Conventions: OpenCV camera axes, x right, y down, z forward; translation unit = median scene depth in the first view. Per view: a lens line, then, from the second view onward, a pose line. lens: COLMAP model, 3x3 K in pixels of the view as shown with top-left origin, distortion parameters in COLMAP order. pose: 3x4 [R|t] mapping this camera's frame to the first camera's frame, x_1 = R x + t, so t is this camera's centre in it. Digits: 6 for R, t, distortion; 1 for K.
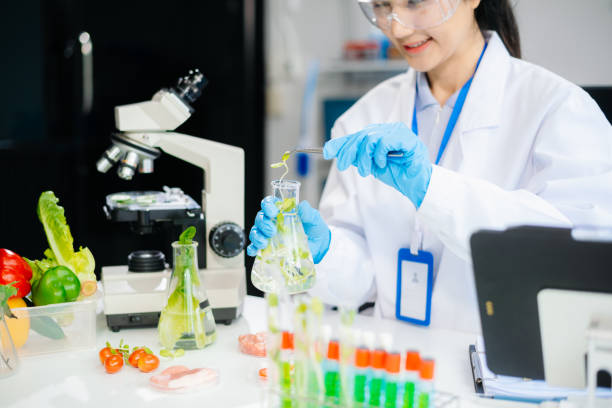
lens RADIAL K [[956.6, 0, 306.0], [0, 956.6, 204.0], [0, 0, 1]] dist [-0.067126, -0.080895]
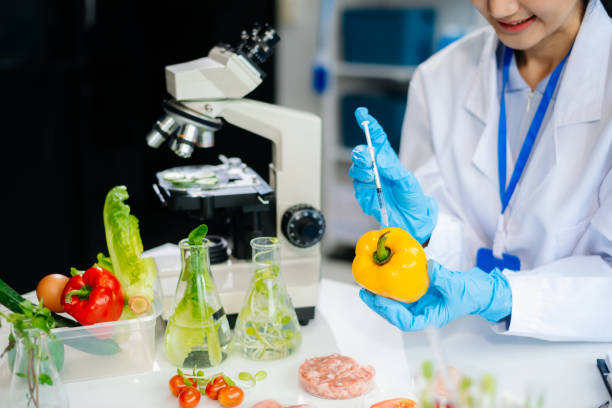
lens RADIAL K [[956.6, 0, 306.0], [0, 956.6, 204.0], [0, 0, 1]] dist [-0.067126, -0.080895]
pose [[0.999740, -0.004548, 0.022345, -0.100020], [0.001817, 0.992682, 0.120743, -0.085750], [-0.022730, -0.120671, 0.992432, 0.161982]]
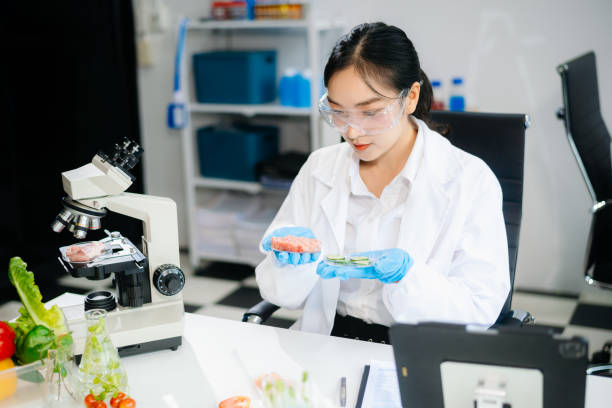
lens RADIAL K [[956.6, 0, 306.0], [0, 956.6, 204.0], [0, 0, 1]] dist [-0.067126, -0.080895]
pose [[0.985093, -0.070636, 0.156849, -0.095307], [0.049506, 0.989641, 0.134758, -0.211826], [-0.164743, -0.124984, 0.978386, -0.187032]]
